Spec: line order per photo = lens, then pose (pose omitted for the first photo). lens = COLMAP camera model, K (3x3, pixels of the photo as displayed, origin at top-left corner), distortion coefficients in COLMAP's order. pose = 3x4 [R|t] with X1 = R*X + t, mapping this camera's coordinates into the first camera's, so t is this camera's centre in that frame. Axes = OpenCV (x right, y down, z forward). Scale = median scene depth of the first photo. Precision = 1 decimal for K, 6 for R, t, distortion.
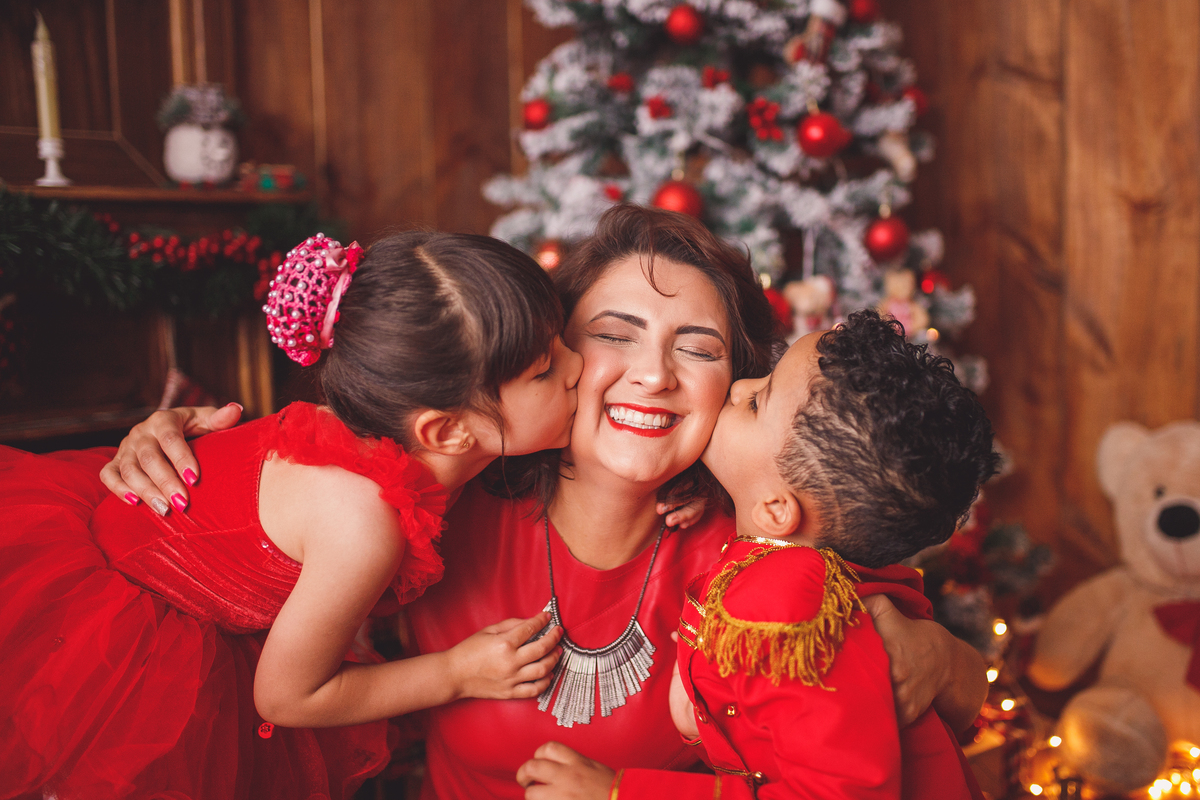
lens RADIAL K [[1235.7, 0, 647.3], [0, 1235.7, 373.5], [0, 0, 1]] dist [-0.056505, 0.069427]
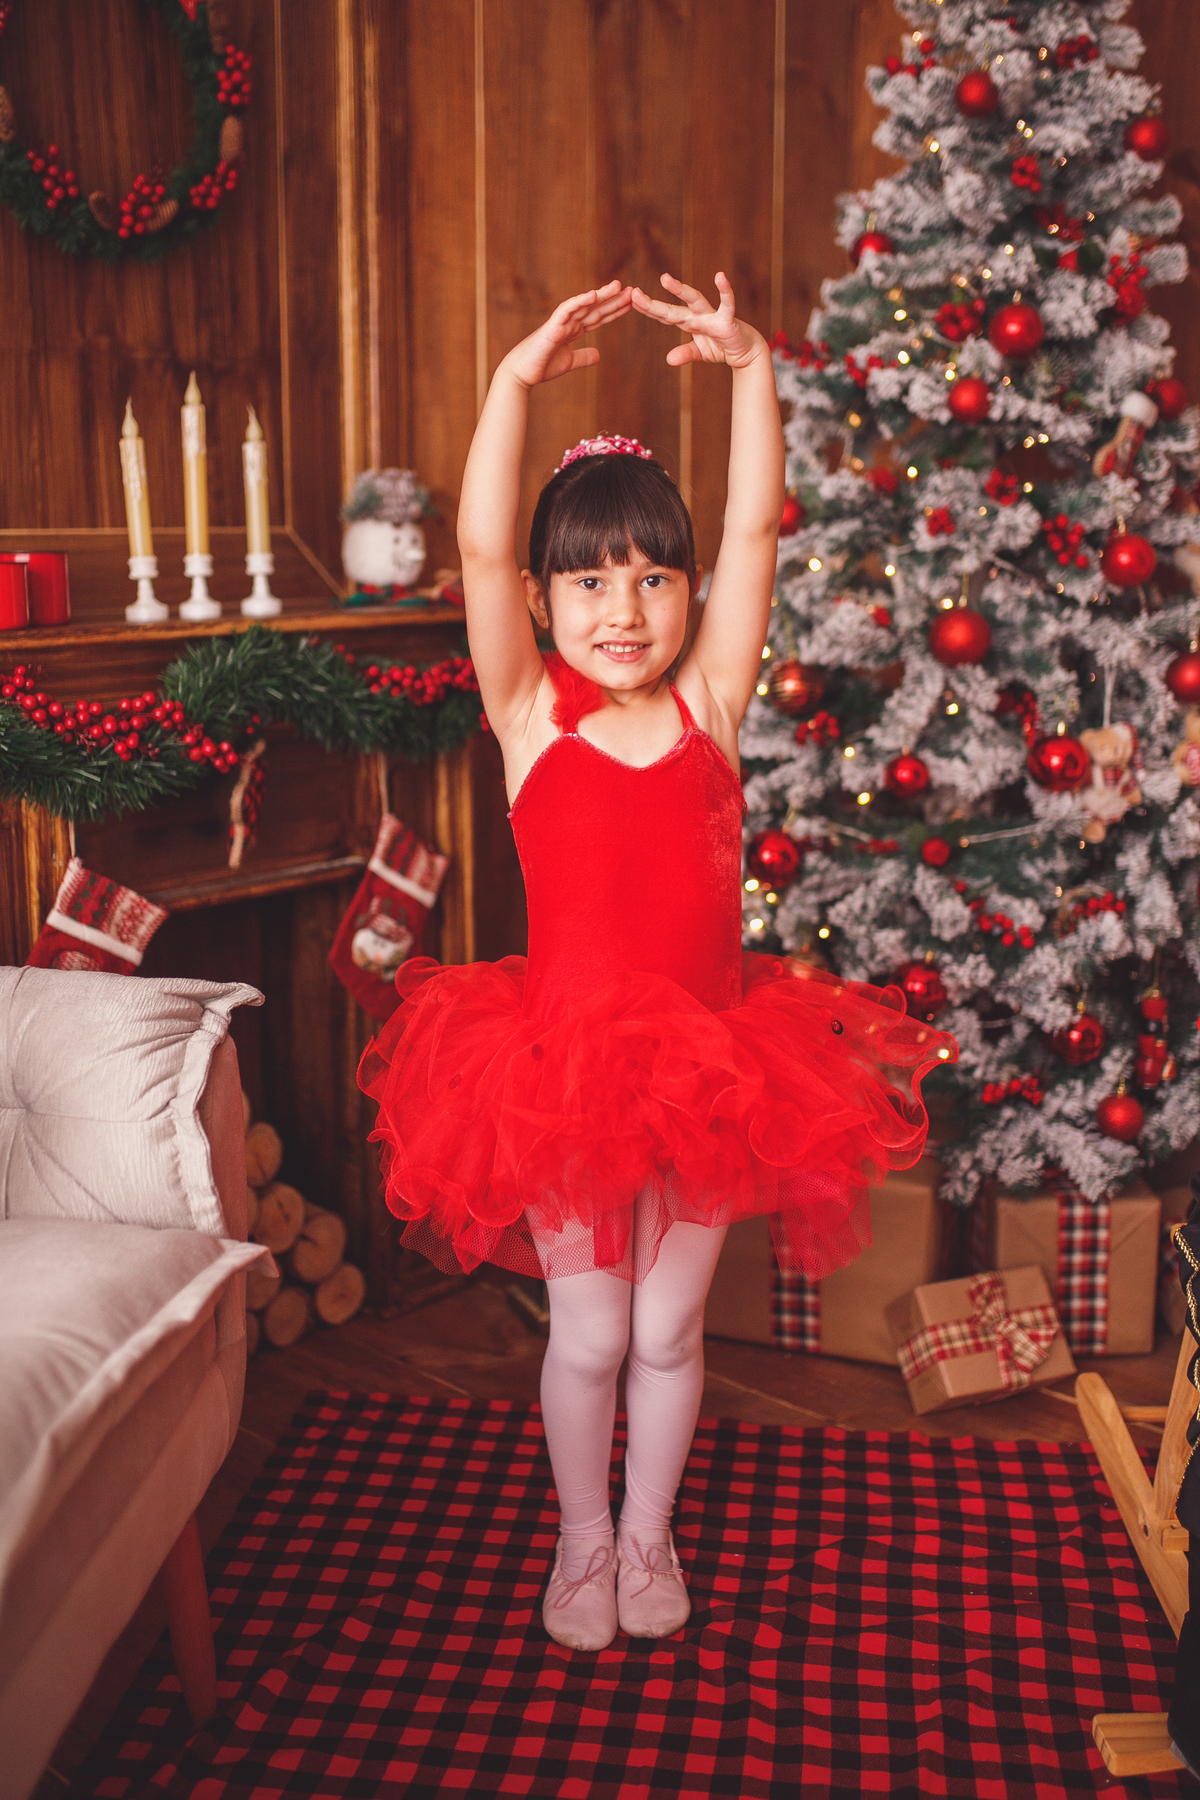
lens RADIAL K [[1830.1, 0, 559.6], [0, 1830.1, 844.5], [0, 0, 1]] dist [-0.061862, 0.095714]
pose [[0.999704, 0.021602, -0.011201, -0.227427], [-0.020626, 0.996506, 0.080937, -0.082858], [0.012910, -0.080682, 0.996656, -0.286154]]
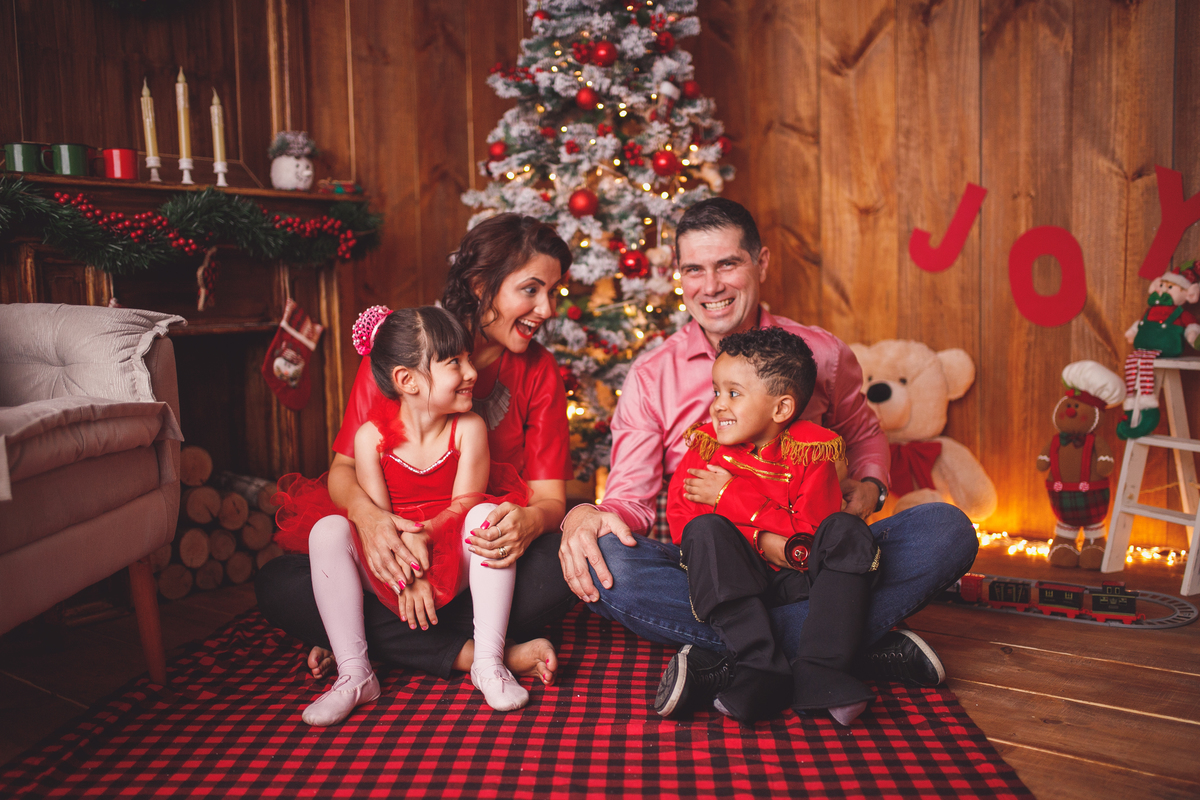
lens RADIAL K [[1147.4, 0, 600.0], [0, 1147.4, 400.0], [0, 0, 1]] dist [-0.065318, 0.108176]
pose [[0.997814, -0.006402, 0.065773, -0.055935], [0.006765, 0.999963, -0.005296, 0.138106], [-0.065736, 0.005729, 0.997821, -0.561181]]
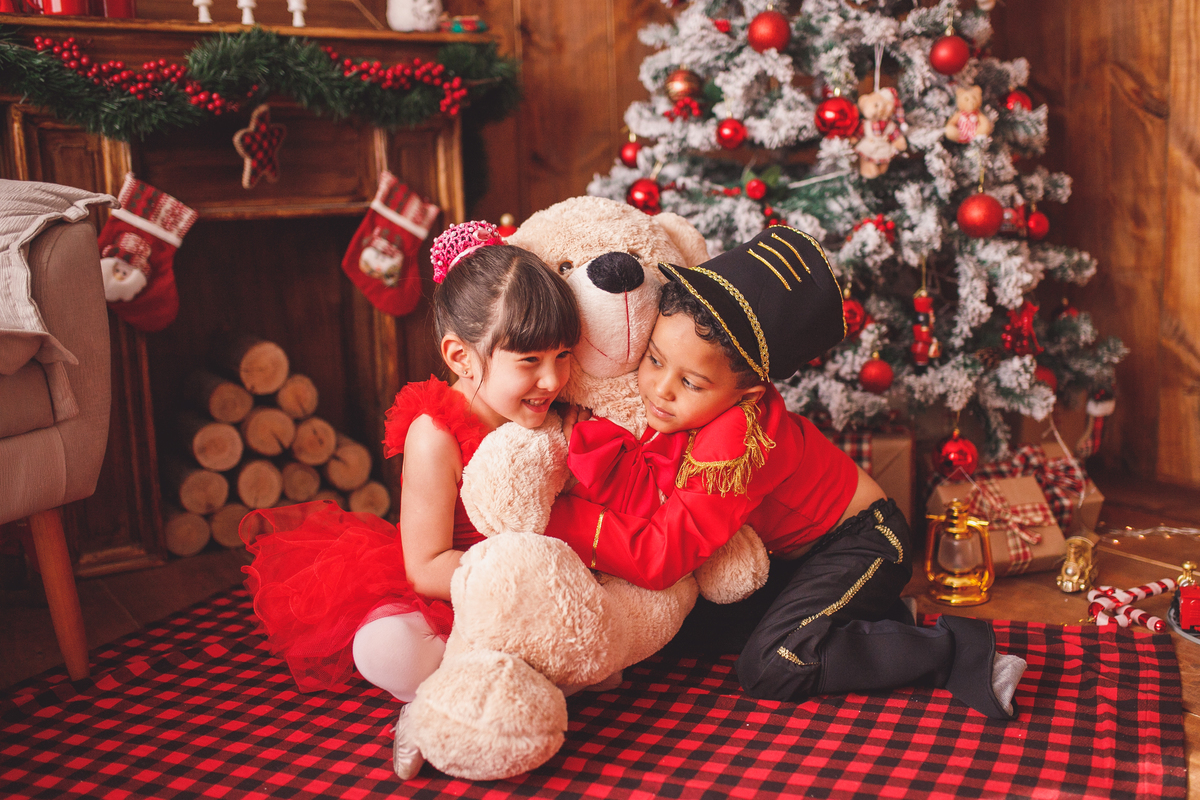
lens RADIAL K [[1235.7, 0, 647.3], [0, 1235.7, 373.5], [0, 0, 1]] dist [-0.056505, 0.069427]
pose [[0.968600, 0.030075, -0.246798, 0.203354], [-0.014860, 0.997885, 0.063285, 0.116573], [0.248179, -0.057630, 0.966998, -0.205126]]
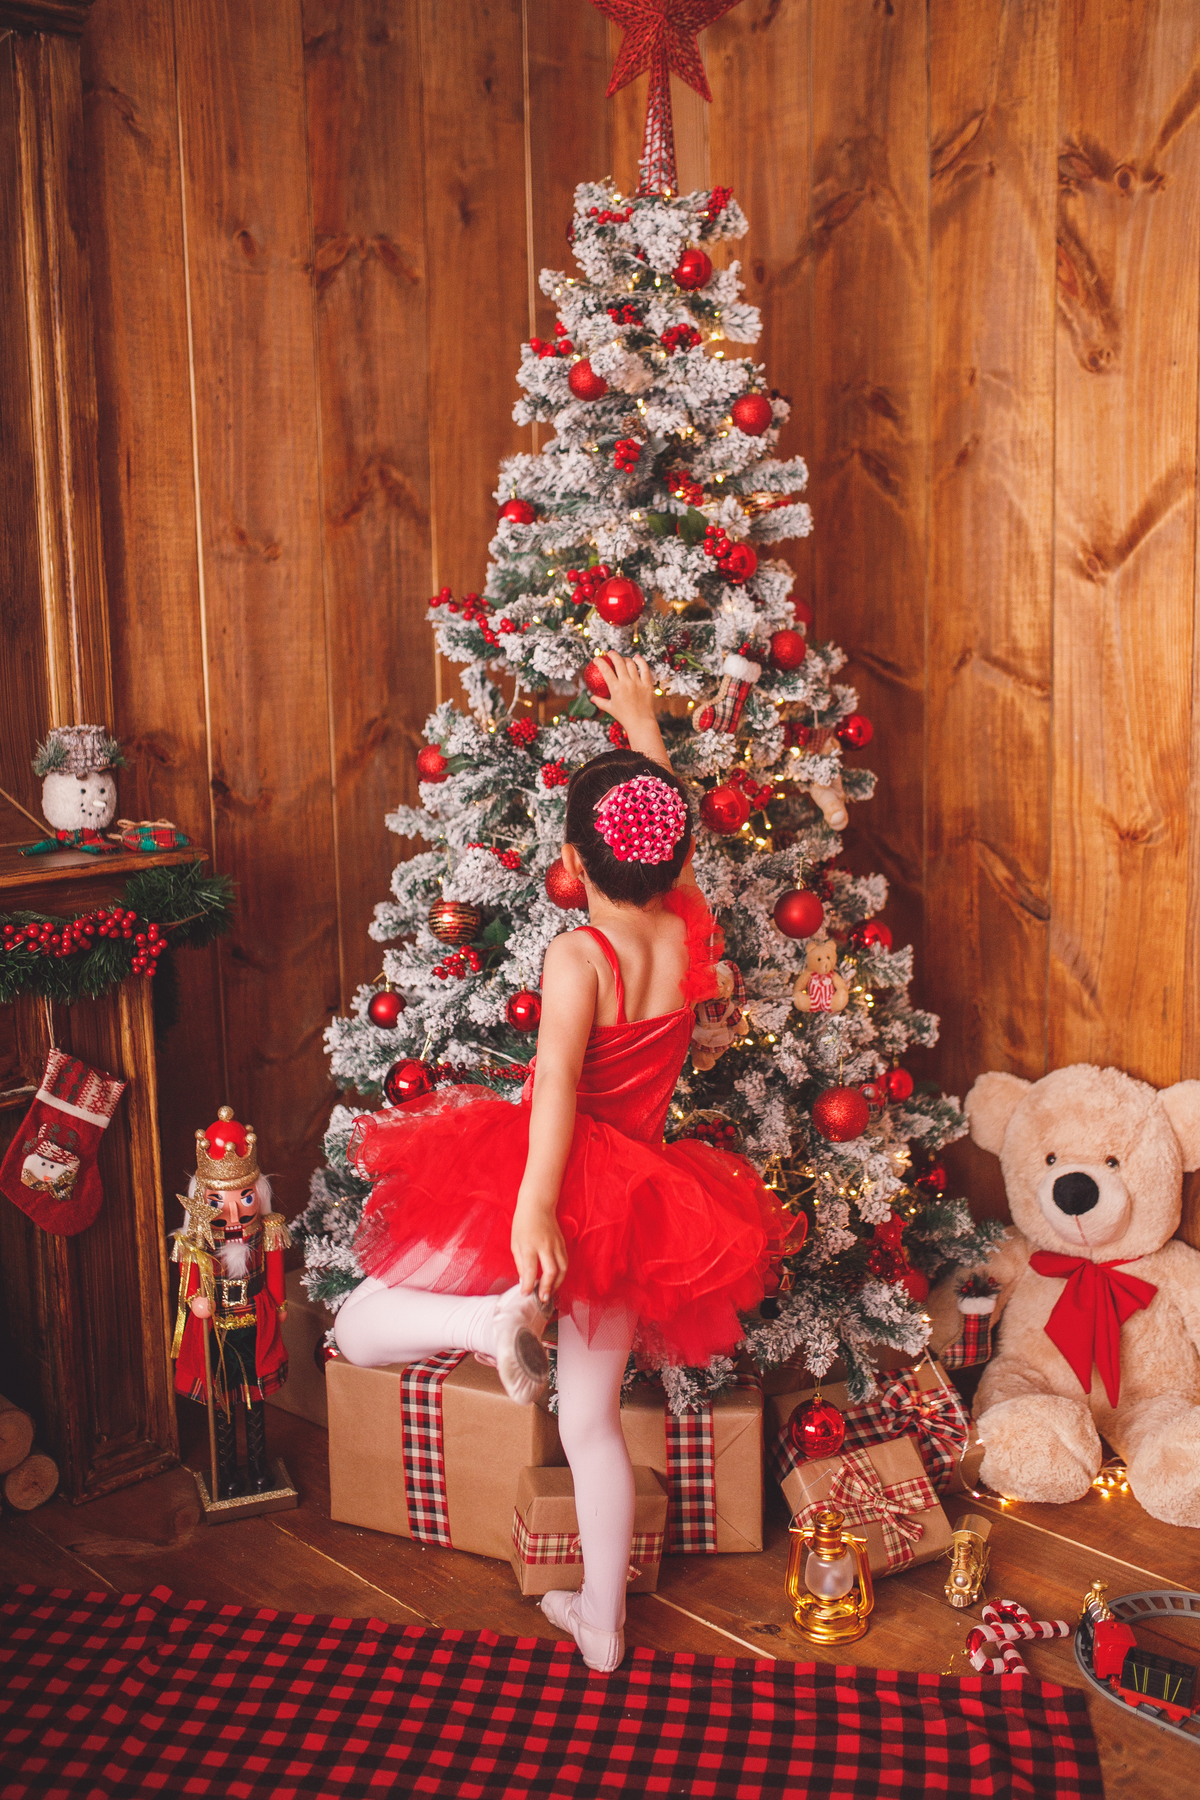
lens RADIAL K [[1764.2, 0, 614.2], [0, 1764.2, 862.5], [0, 0, 1]] dist [-0.063981, 0.109938]
pose [[0.998097, 0.011500, -0.060589, 0.128306], [-0.008265, 0.998540, 0.053387, -0.209273], [0.061114, -0.052784, 0.996734, -0.319526]]
